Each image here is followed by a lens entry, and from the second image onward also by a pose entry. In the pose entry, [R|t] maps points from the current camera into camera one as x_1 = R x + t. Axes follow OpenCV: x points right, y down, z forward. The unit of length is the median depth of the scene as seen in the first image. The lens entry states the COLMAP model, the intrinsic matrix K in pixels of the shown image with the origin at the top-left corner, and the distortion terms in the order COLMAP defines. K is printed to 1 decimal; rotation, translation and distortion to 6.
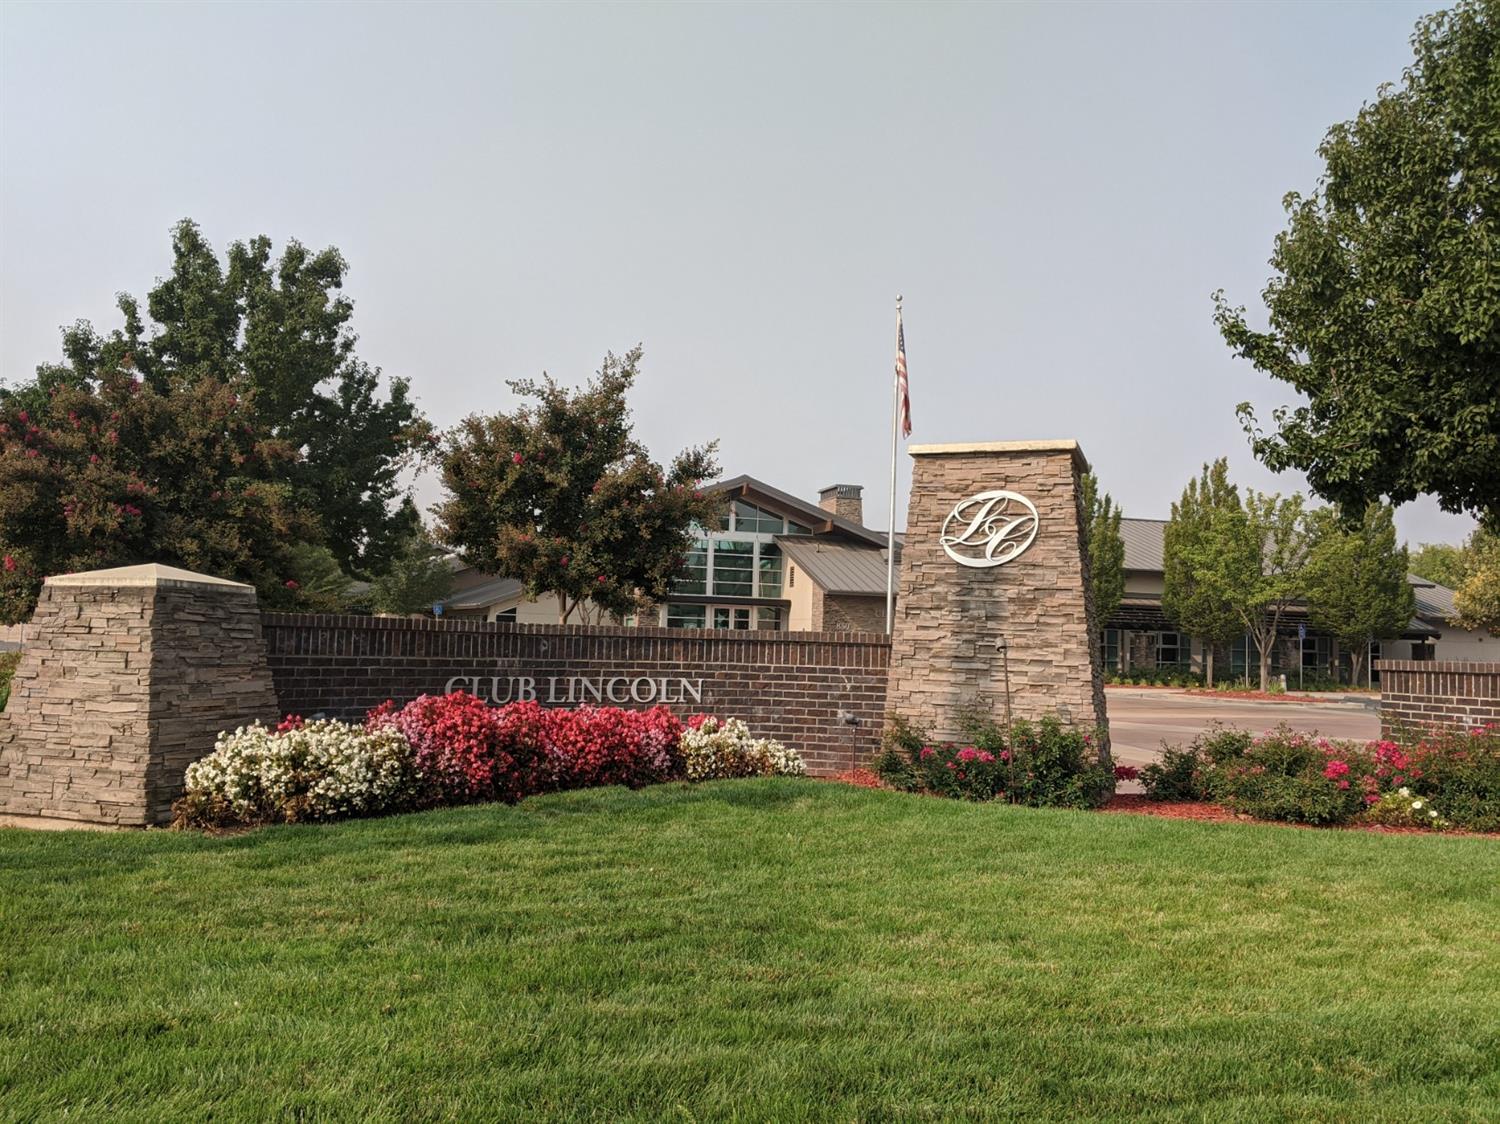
lens RADIAL K [[1168.6, 0, 760.1], [0, 1168.6, 558.3], [0, 0, 1]] dist [0.107414, -0.002087]
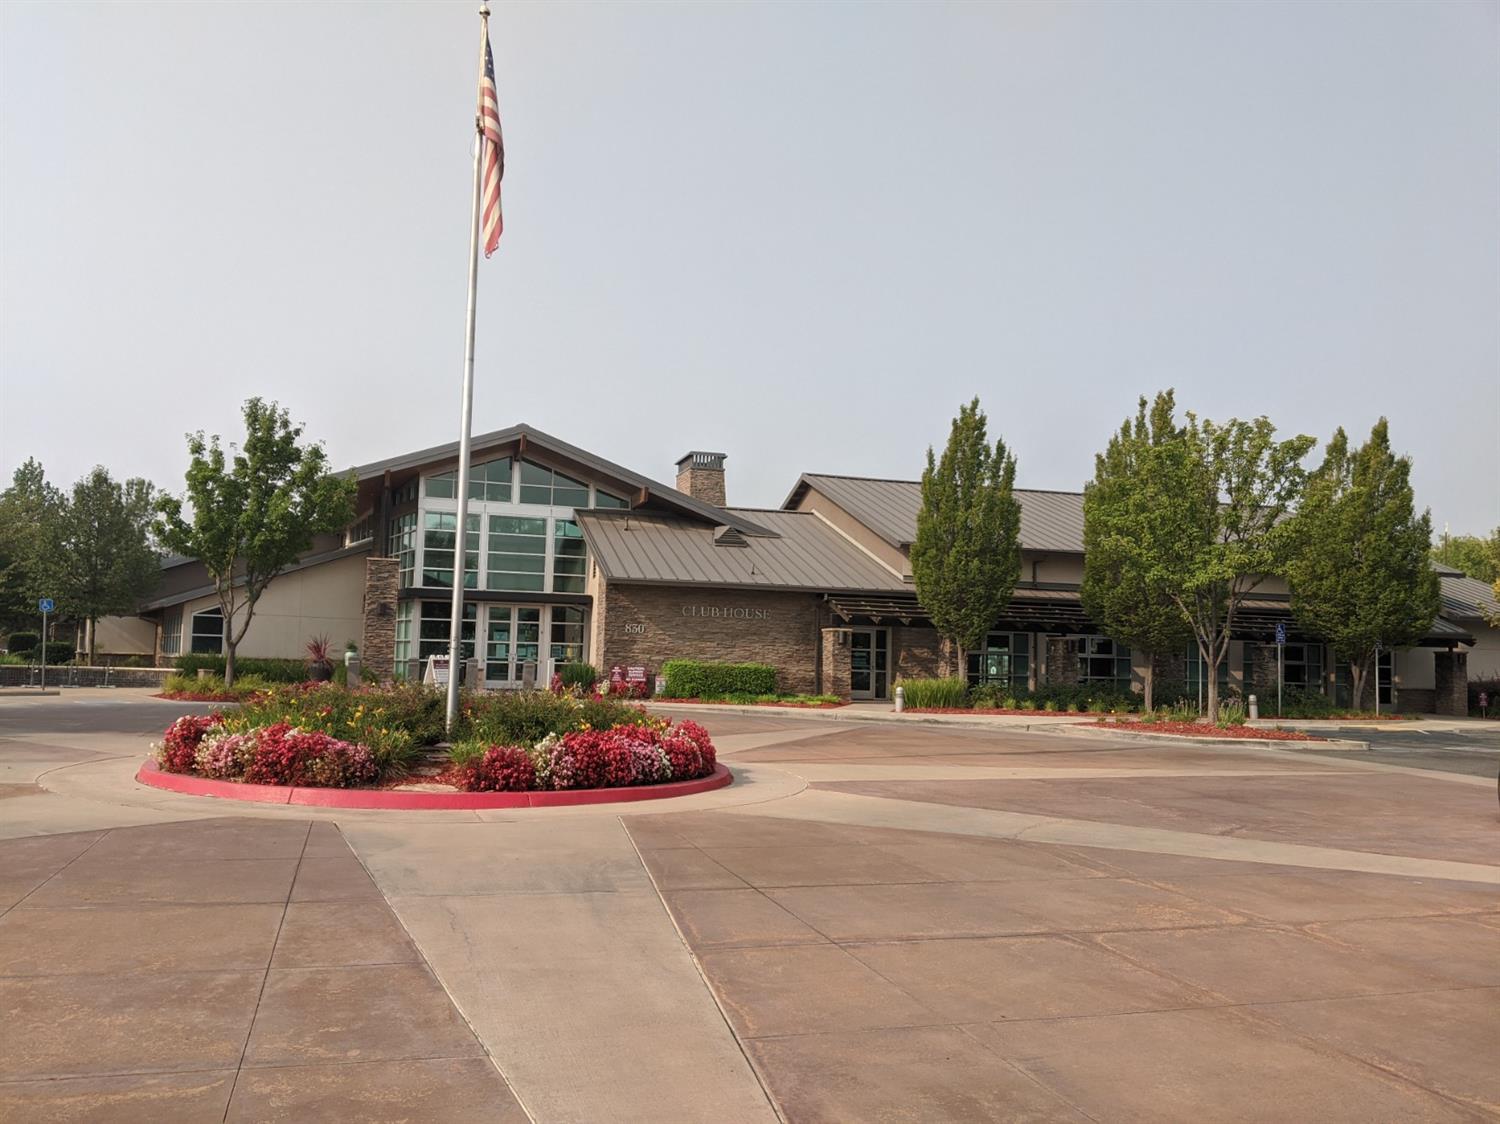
lens RADIAL K [[1168.6, 0, 741.8], [0, 1168.6, 572.6], [0, 0, 1]] dist [0.107414, -0.002087]
pose [[0.999837, -0.003254, -0.017734, 0.140617], [0.003229, 0.999994, -0.001427, 0.023762], [0.017738, 0.001369, 0.999842, 0.273284]]
